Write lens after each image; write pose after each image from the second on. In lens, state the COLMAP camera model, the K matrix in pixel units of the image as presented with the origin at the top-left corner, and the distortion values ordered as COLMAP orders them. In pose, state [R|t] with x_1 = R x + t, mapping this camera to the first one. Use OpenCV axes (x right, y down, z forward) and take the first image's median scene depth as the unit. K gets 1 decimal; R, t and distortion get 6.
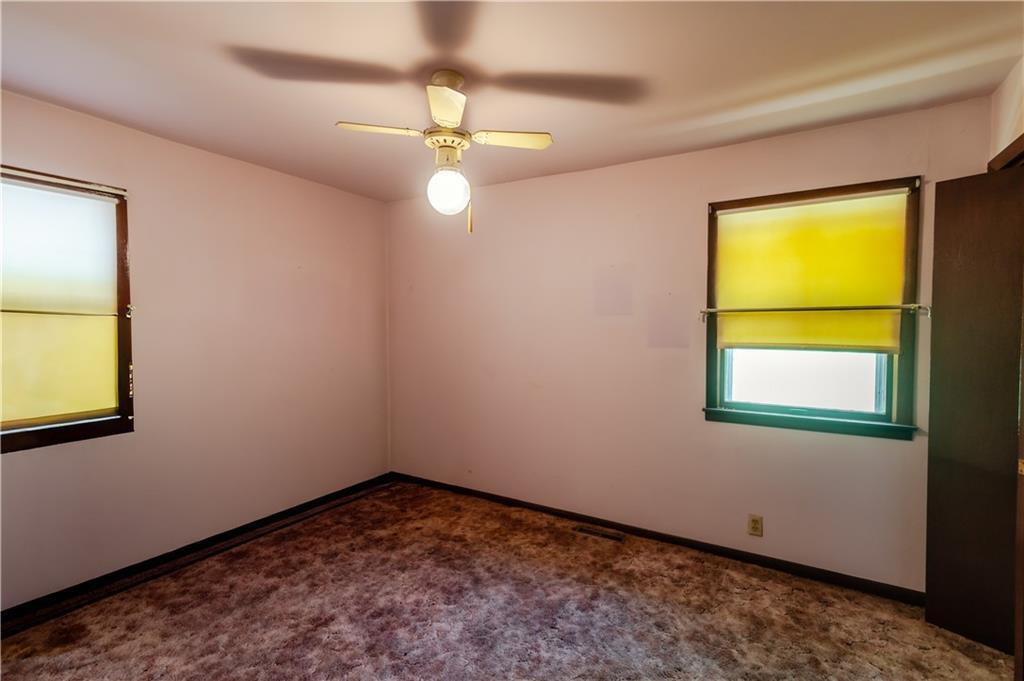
lens RADIAL K [[460.3, 0, 512.2], [0, 460.3, 338.2], [0, 0, 1]] dist [0.013995, 0.000215]
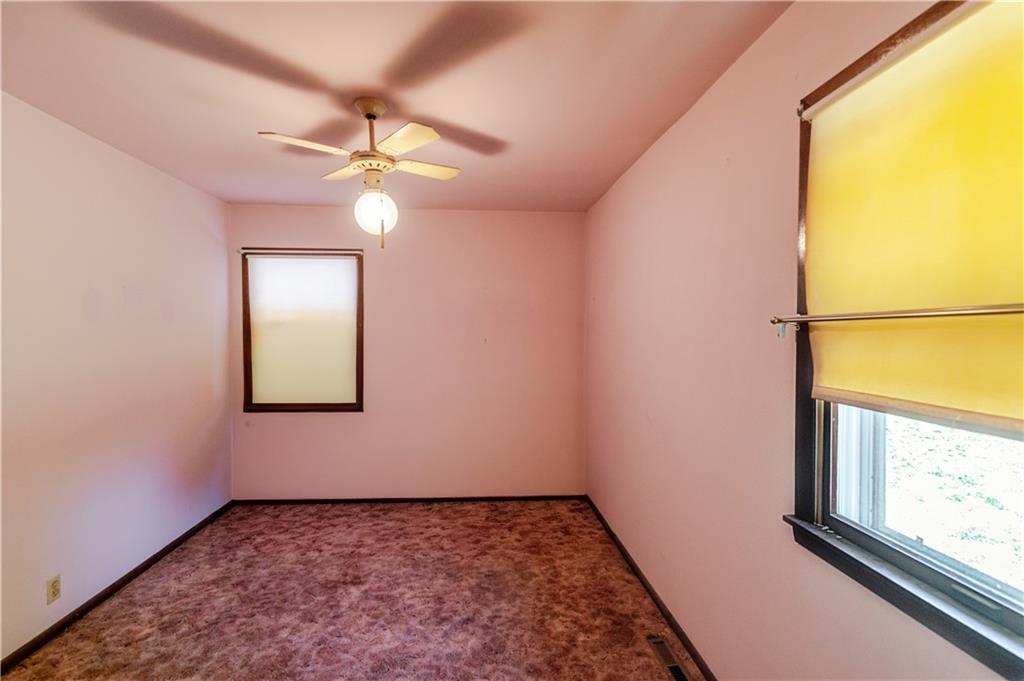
lens RADIAL K [[460.3, 0, 509.6], [0, 460.3, 341.5], [0, 0, 1]] dist [0.013995, 0.000215]
pose [[0.590978, 0.015848, -0.806532, 0.701724], [-0.024501, 0.999698, 0.001691, -0.031973], [0.806316, 0.018761, 0.591188, 0.510599]]
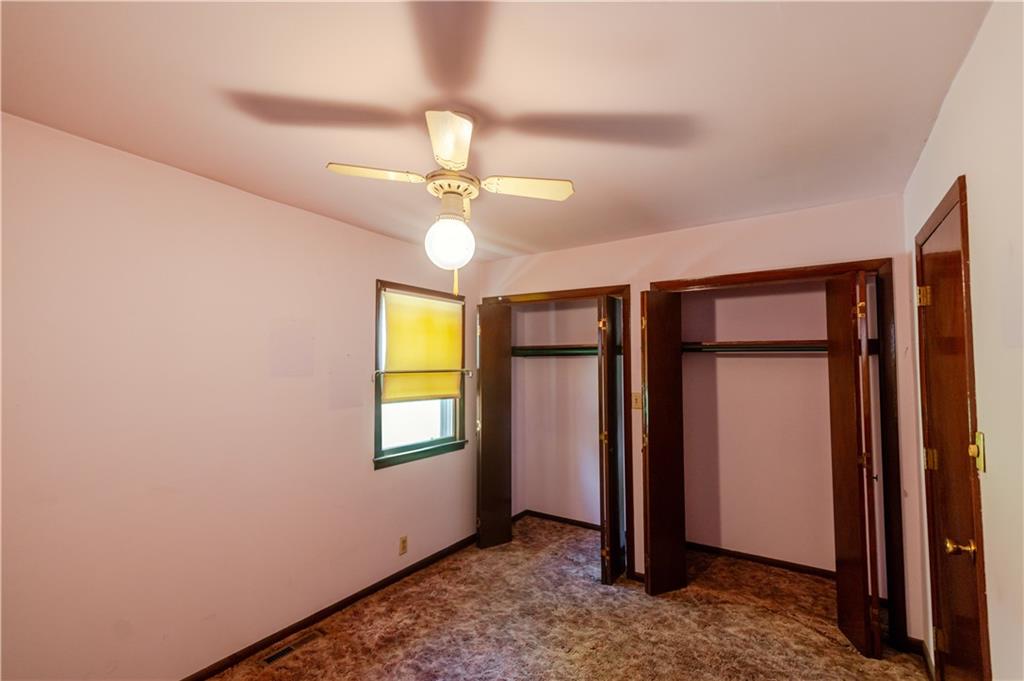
lens RADIAL K [[460.3, 0, 513.3], [0, 460.3, 340.0], [0, 0, 1]] dist [0.013995, 0.000215]
pose [[0.041477, 0.058037, 0.997452, -0.770275], [0.029925, 0.997792, -0.059301, -0.066762], [-0.998691, 0.032308, 0.039649, 0.671831]]
